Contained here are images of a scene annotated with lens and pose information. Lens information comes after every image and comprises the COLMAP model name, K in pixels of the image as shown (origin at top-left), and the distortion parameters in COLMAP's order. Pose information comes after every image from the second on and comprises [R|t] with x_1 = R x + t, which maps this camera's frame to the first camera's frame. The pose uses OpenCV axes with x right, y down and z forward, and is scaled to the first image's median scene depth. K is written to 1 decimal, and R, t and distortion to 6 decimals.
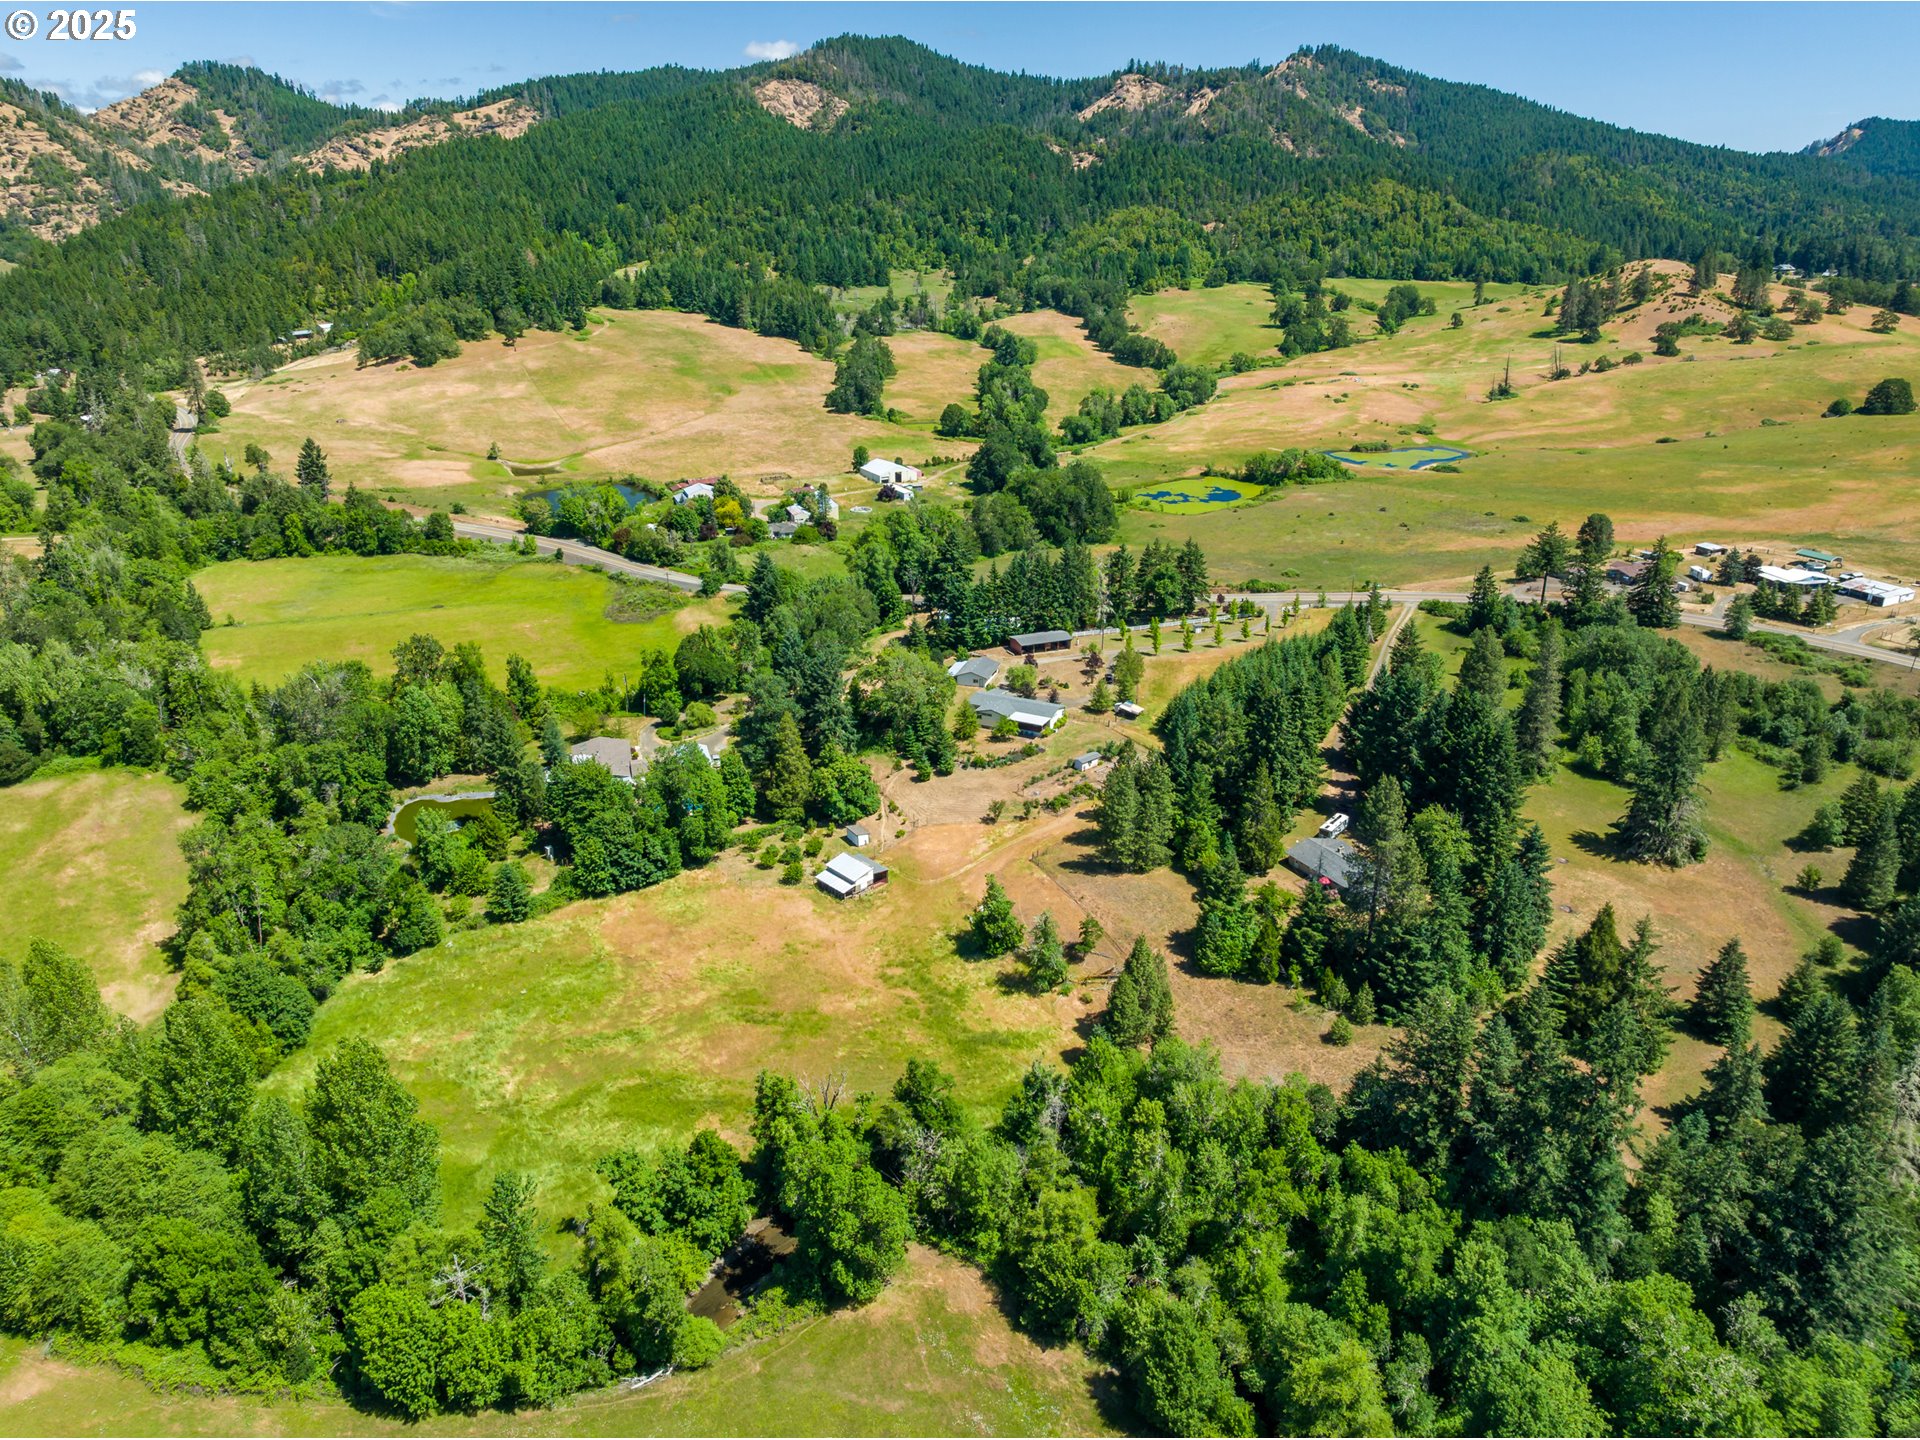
lens RADIAL K [[1356.8, 0, 956.4], [0, 1356.8, 717.6], [0, 0, 1]] dist [-0.059692, 0.030727]
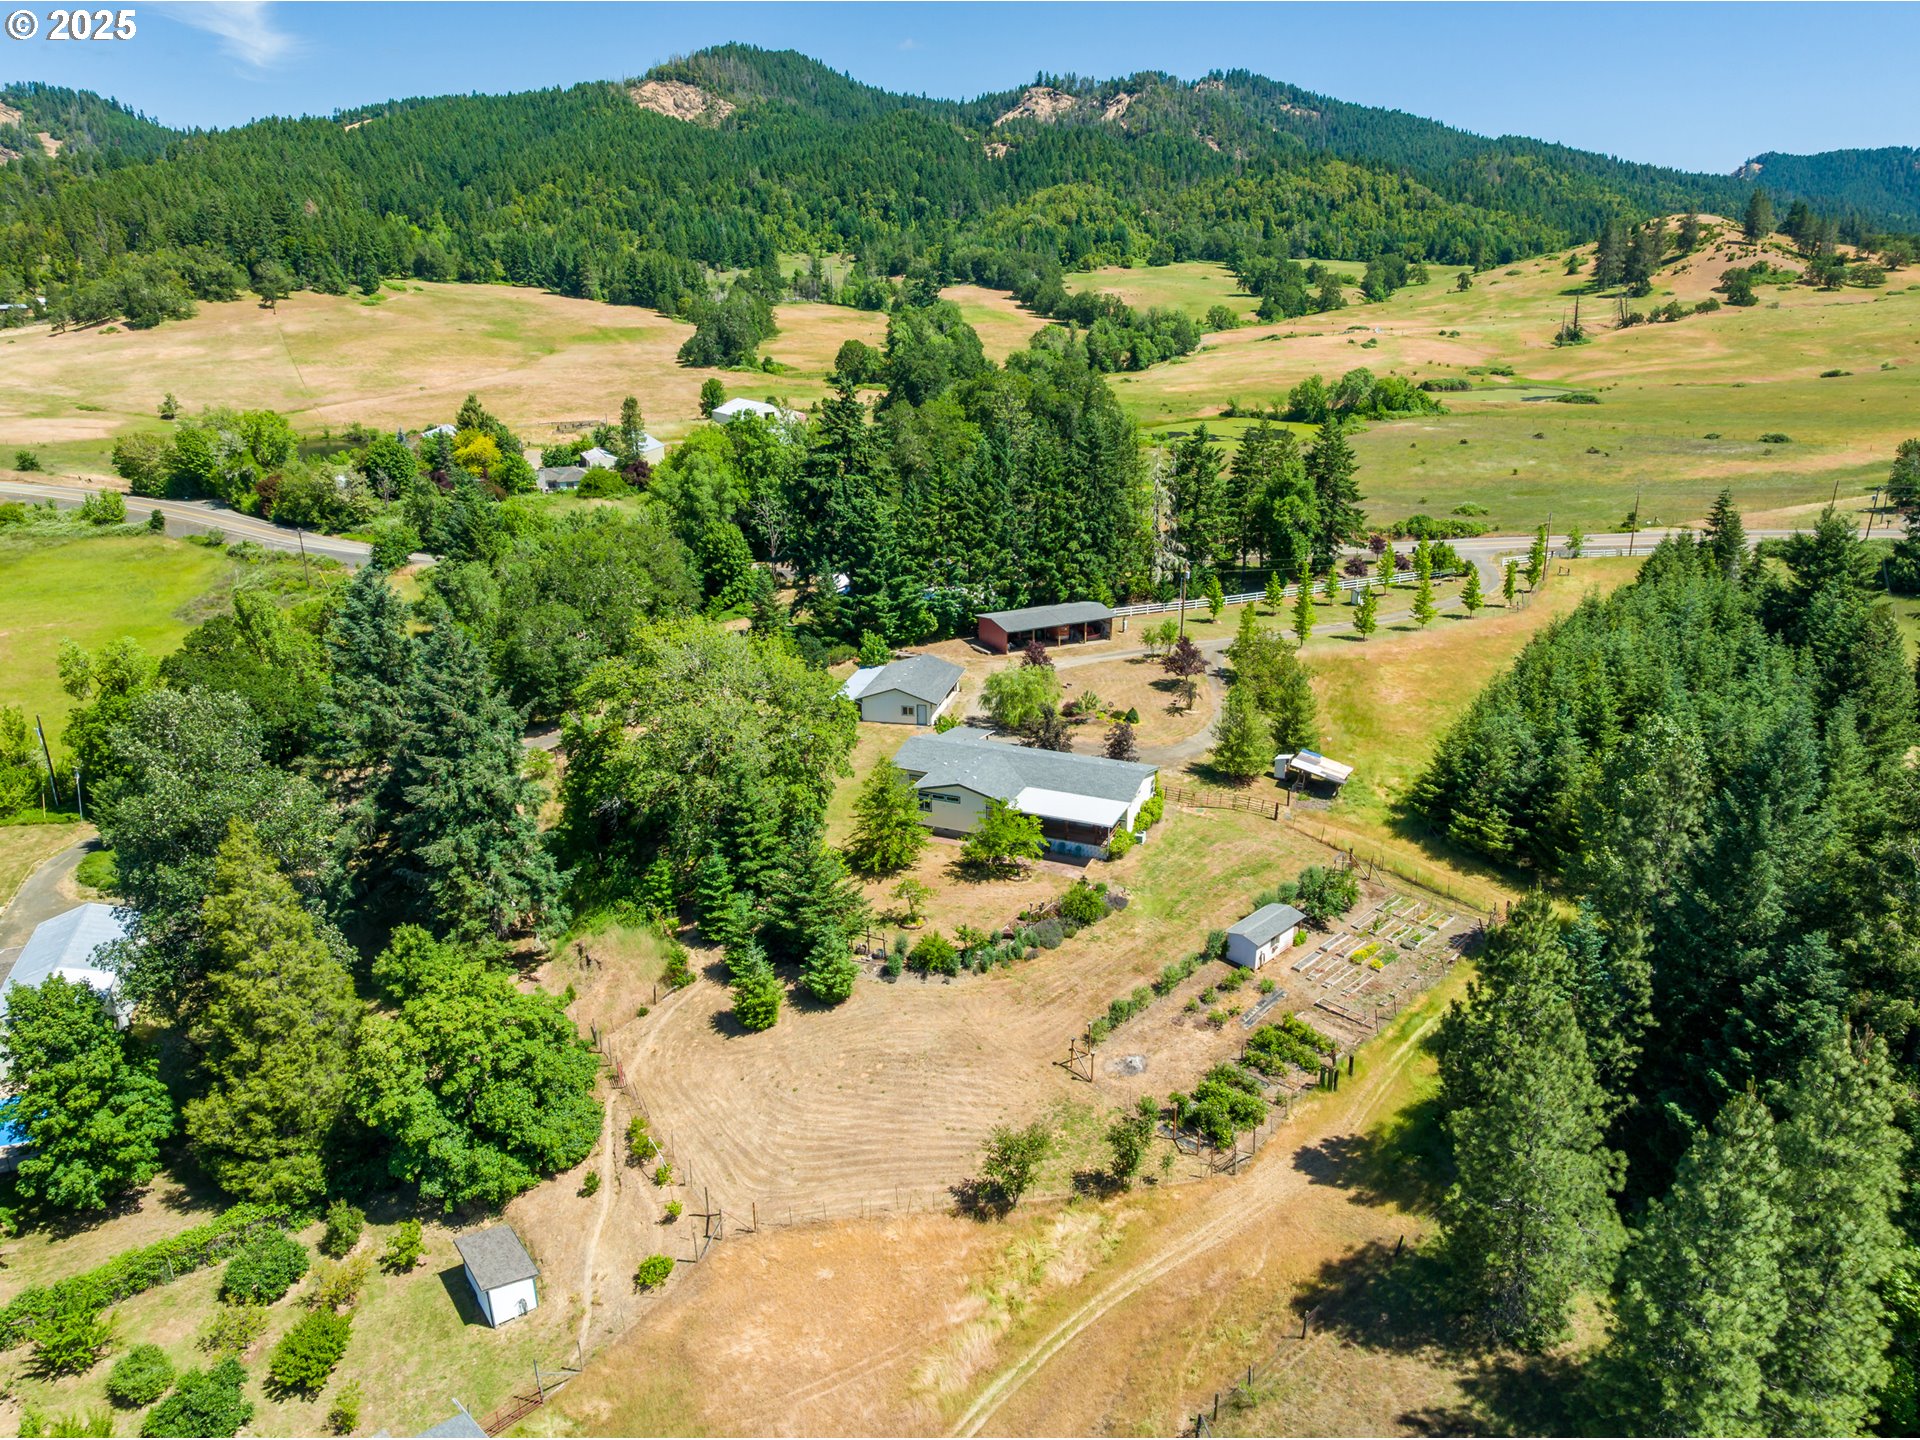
lens RADIAL K [[1356.8, 0, 963.4], [0, 1356.8, 725.8], [0, 0, 1]] dist [-0.059692, 0.030727]
pose [[0.997269, -0.026847, 0.068802, 0.001251], [0.029317, 0.998952, -0.035142, -0.003254], [-0.067786, 0.037064, 0.997011, 0.247561]]
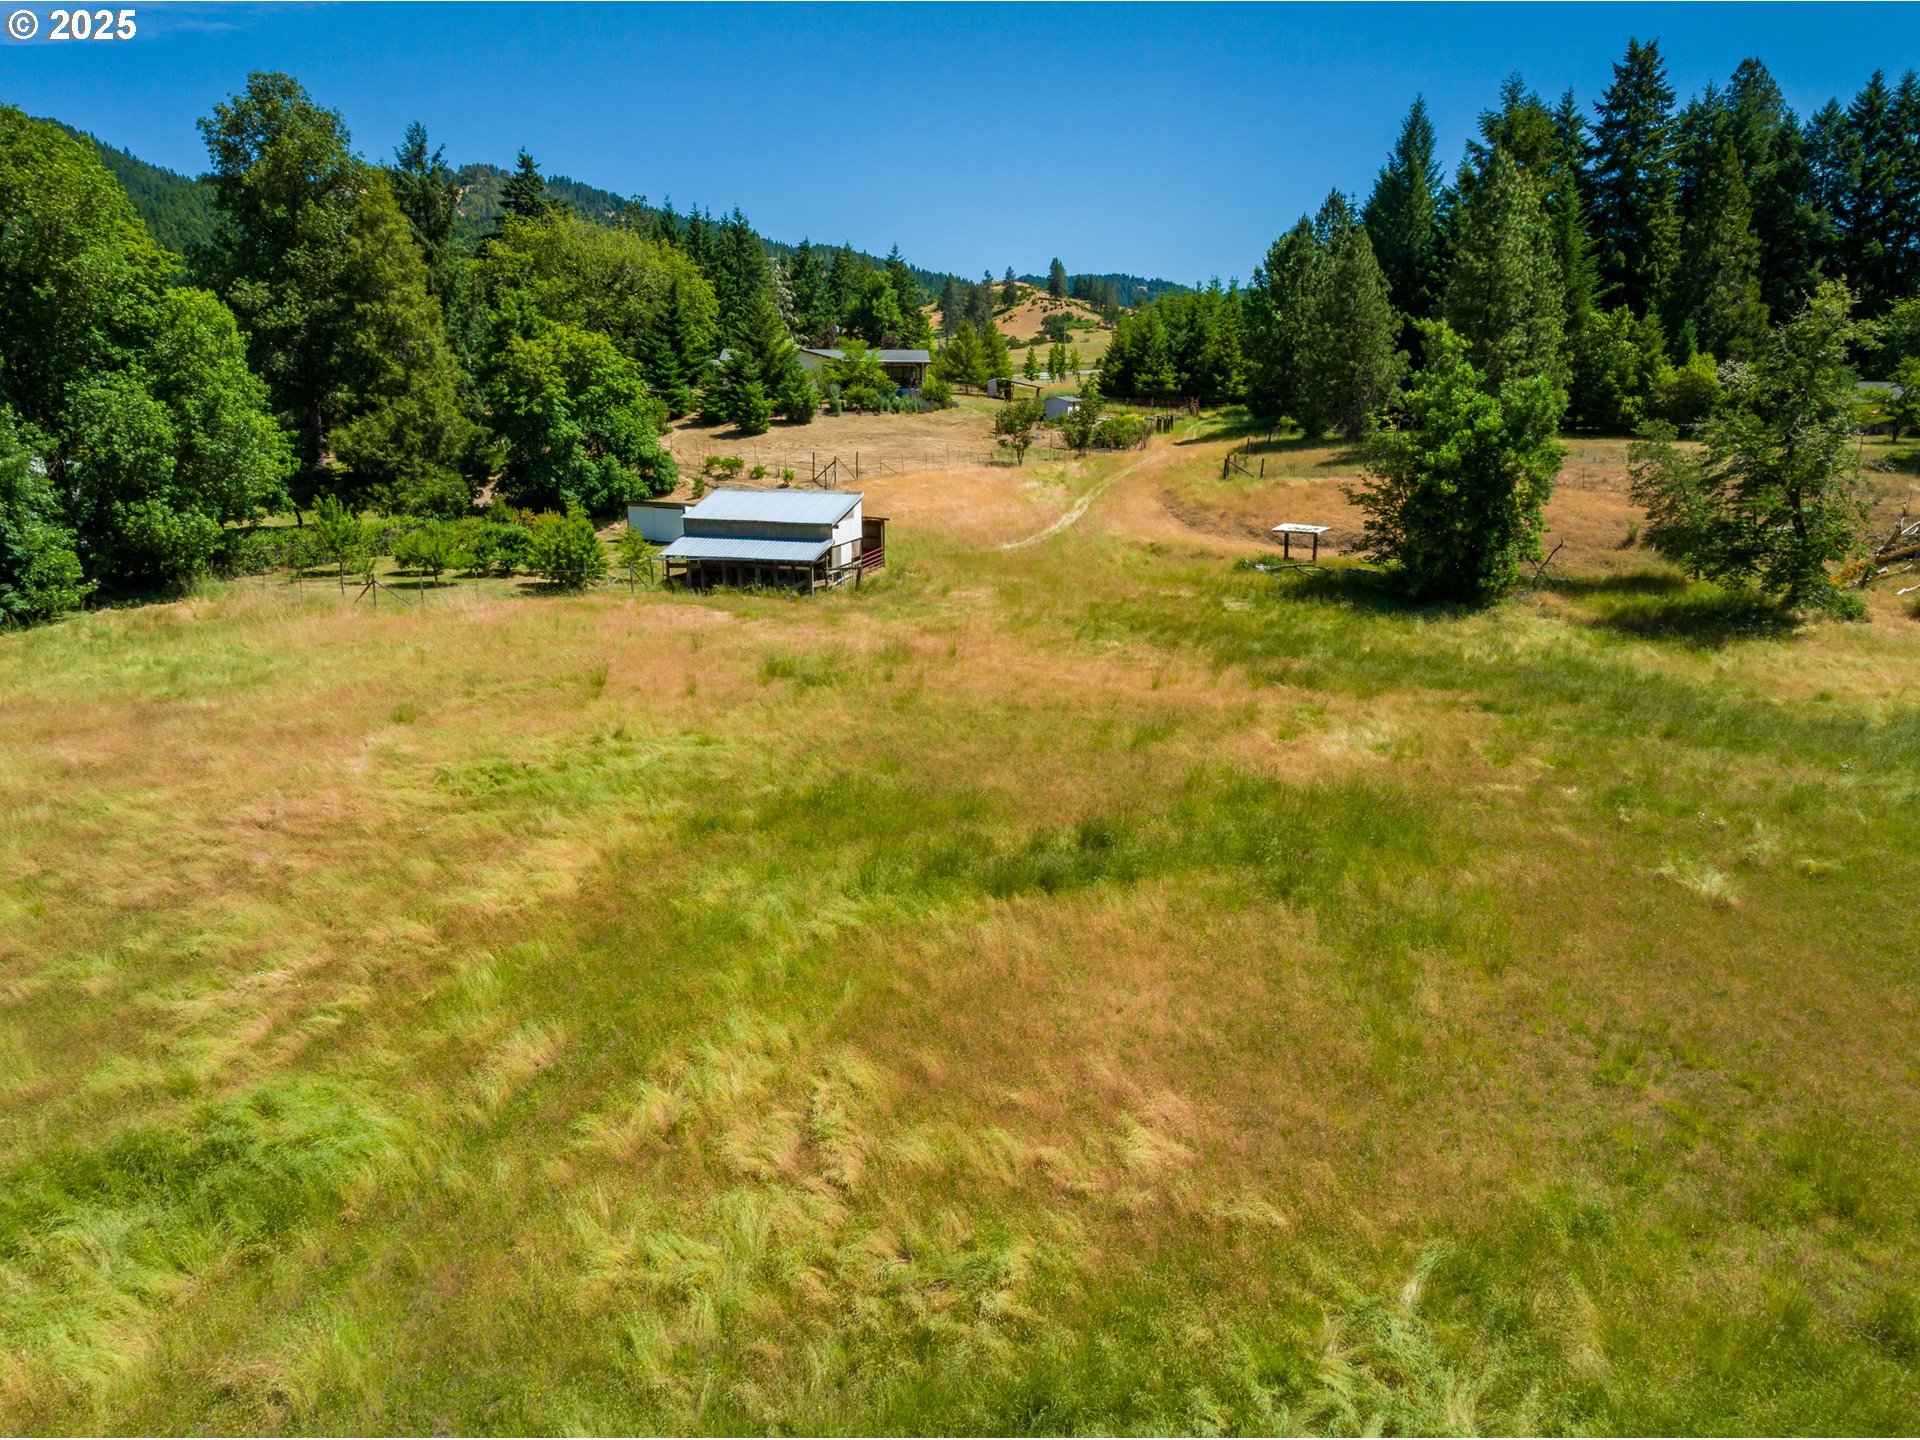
lens RADIAL K [[1356.8, 0, 957.8], [0, 1356.8, 726.0], [0, 0, 1]] dist [-0.059692, 0.030727]
pose [[0.856426, -0.119807, 0.502176, -0.062341], [0.177048, 0.981872, -0.067693, 0.058106], [-0.484962, 0.146883, 0.862112, 0.235494]]
